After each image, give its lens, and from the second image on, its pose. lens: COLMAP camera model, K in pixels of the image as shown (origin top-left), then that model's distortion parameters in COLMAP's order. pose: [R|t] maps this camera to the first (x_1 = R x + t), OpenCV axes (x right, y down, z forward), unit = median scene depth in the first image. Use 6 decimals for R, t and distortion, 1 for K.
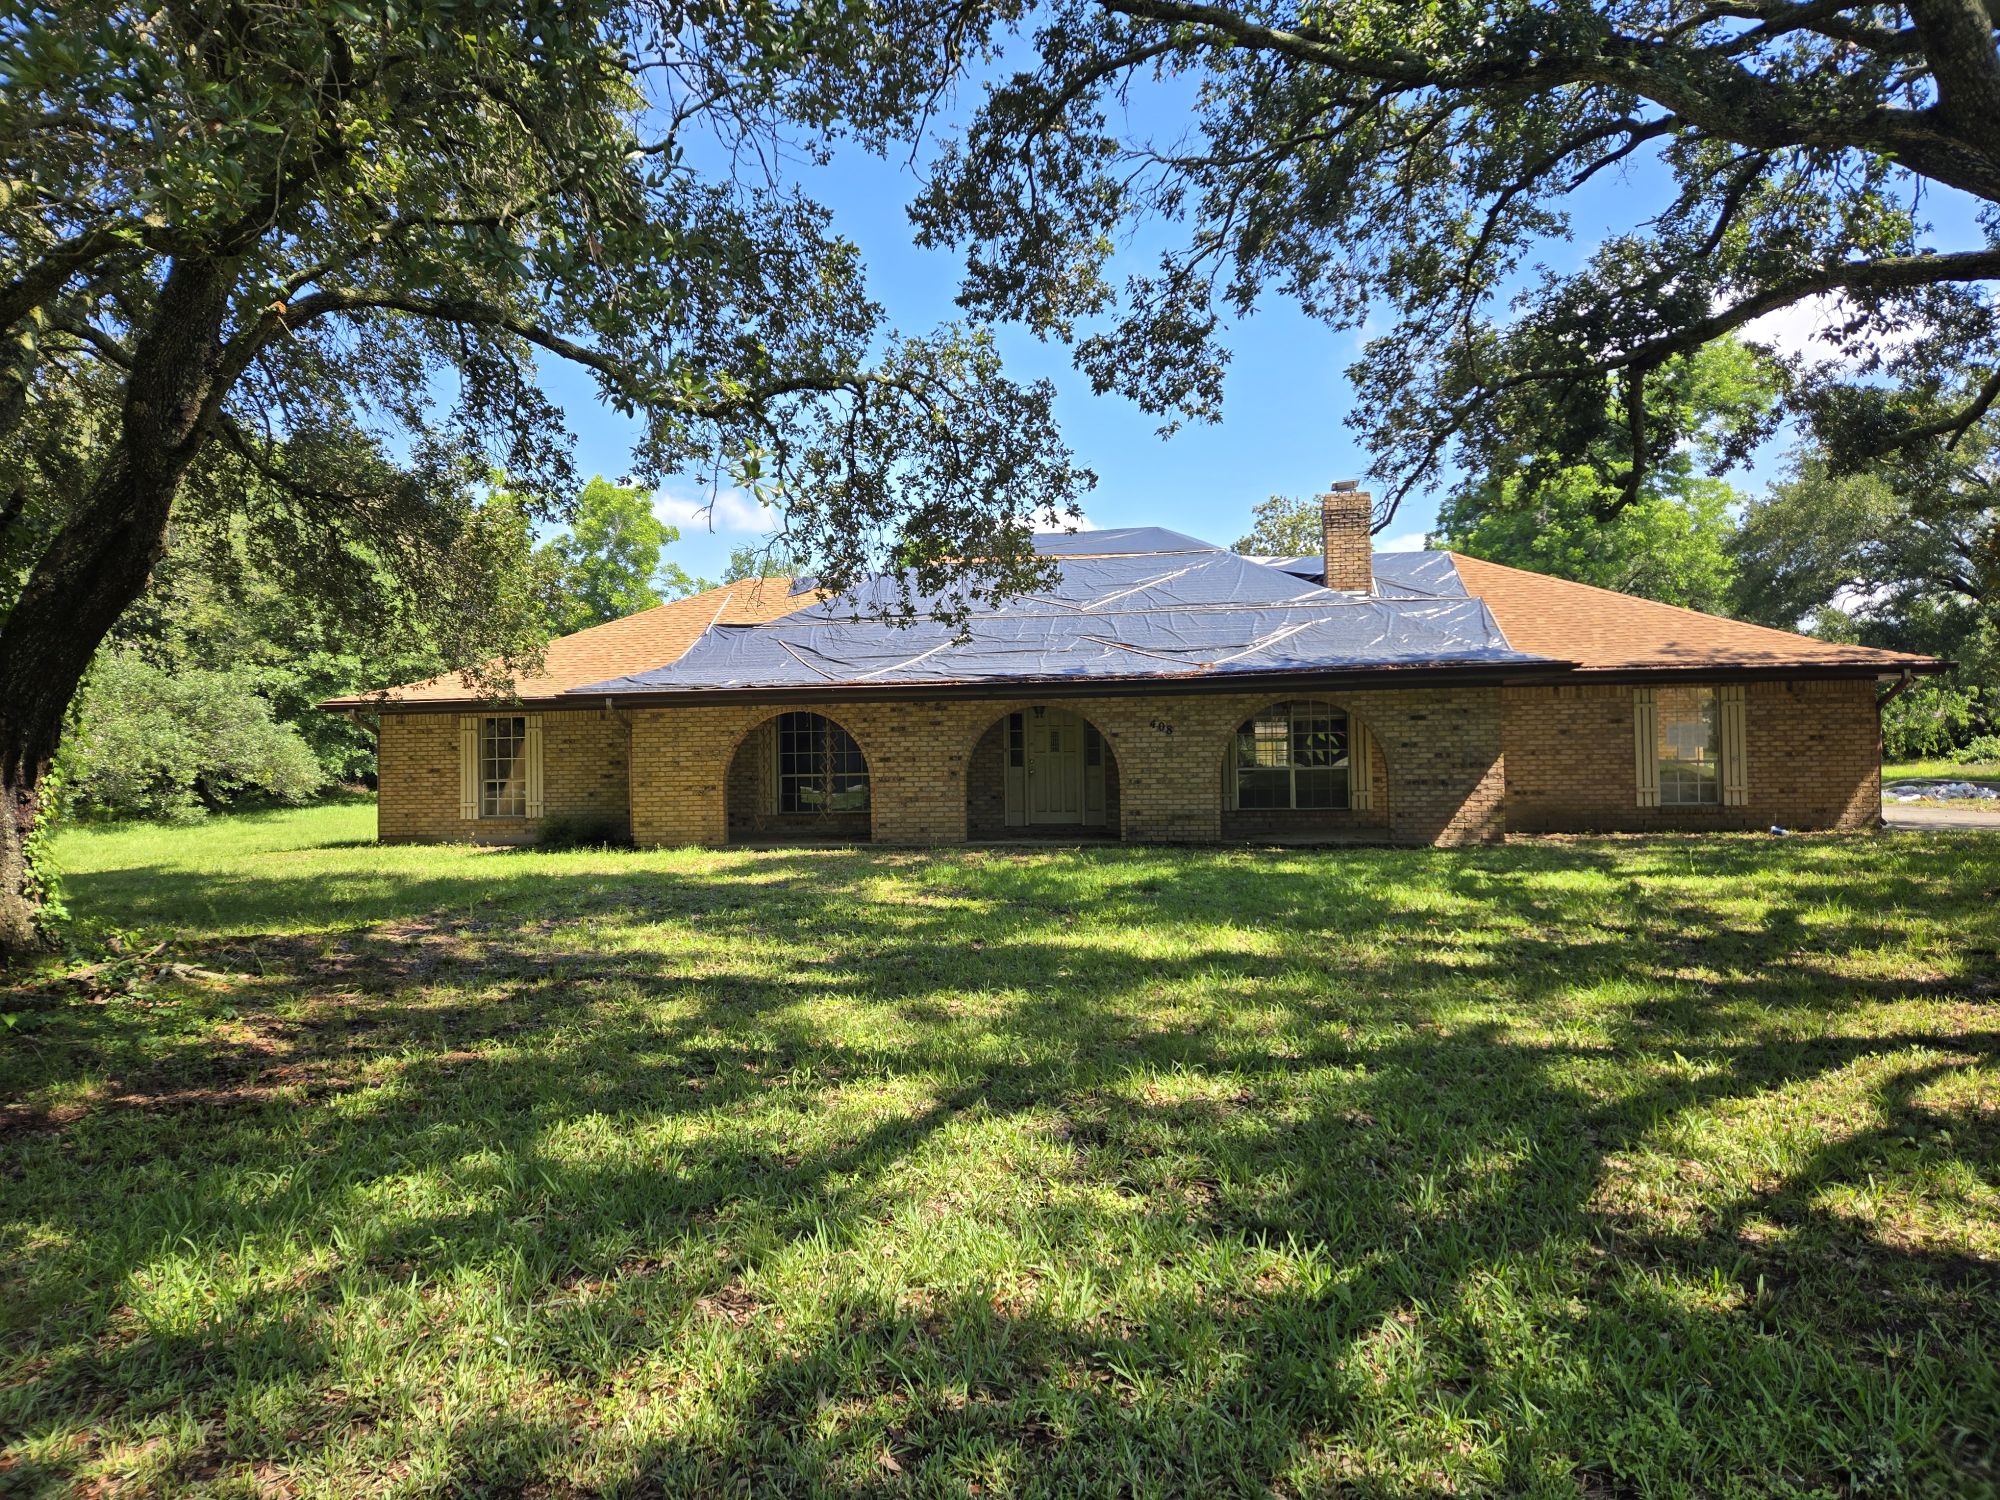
lens RADIAL K [[1343.9, 0, 1000.0], [0, 1343.9, 750.0], [0, 0, 1]] dist [0.004083, 0.000335]
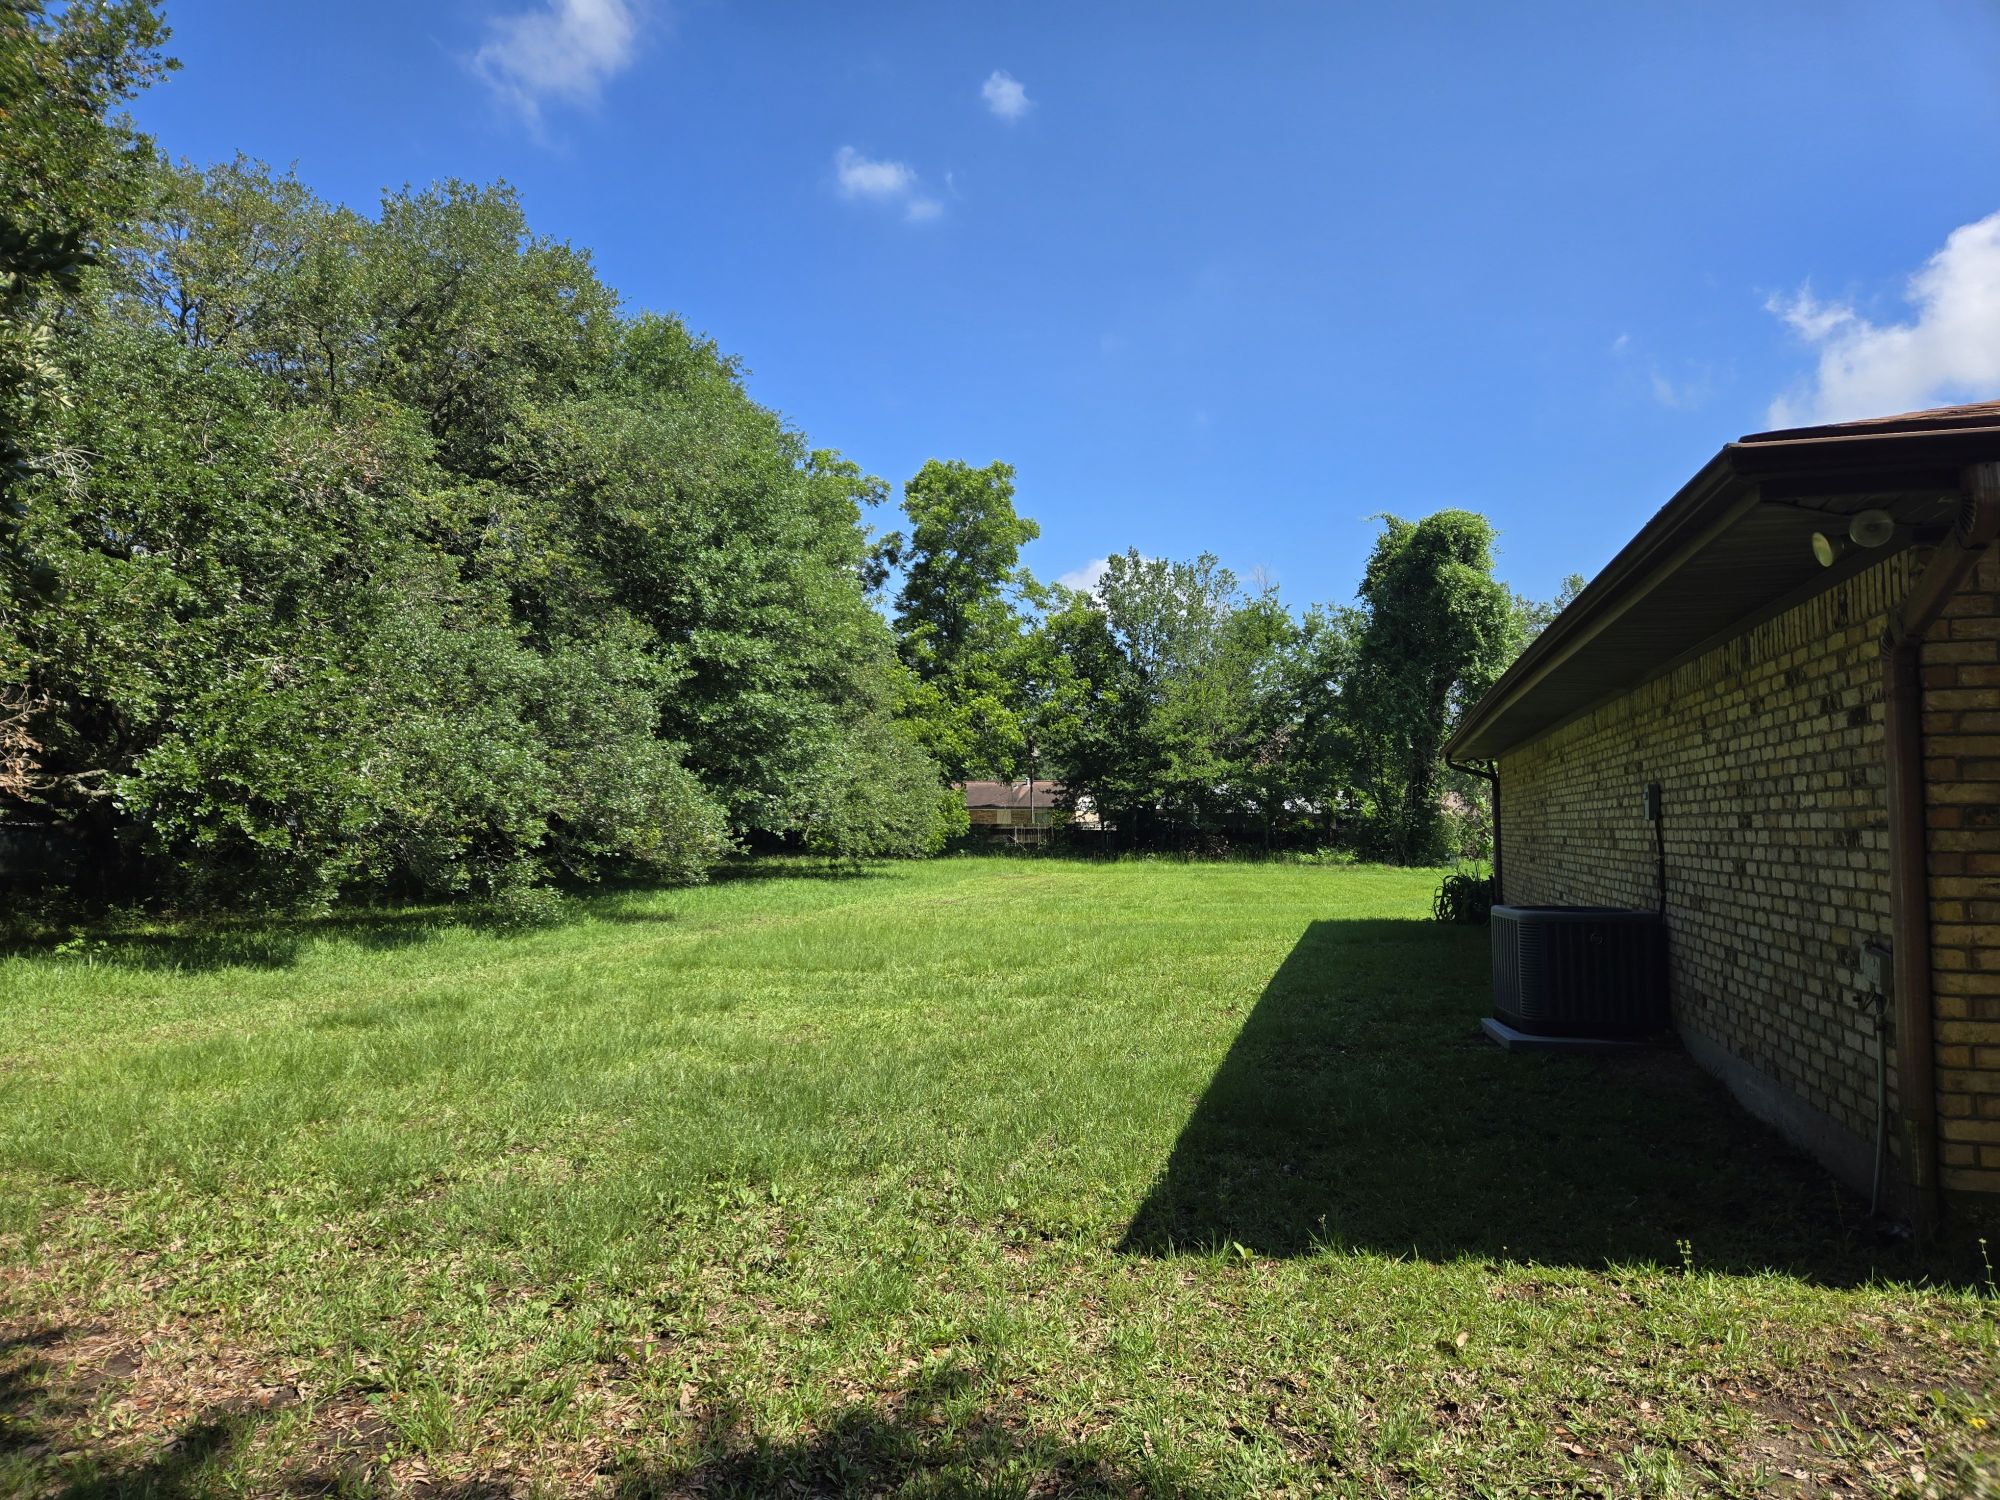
lens RADIAL K [[1343.9, 0, 1000.0], [0, 1343.9, 750.0], [0, 0, 1]] dist [0.004083, 0.000335]
pose [[0.994680, 0.016531, -0.101680, -0.348835], [-0.021951, 0.998384, -0.052415, 0.010923], [0.100650, 0.054368, 0.993435, 0.464896]]
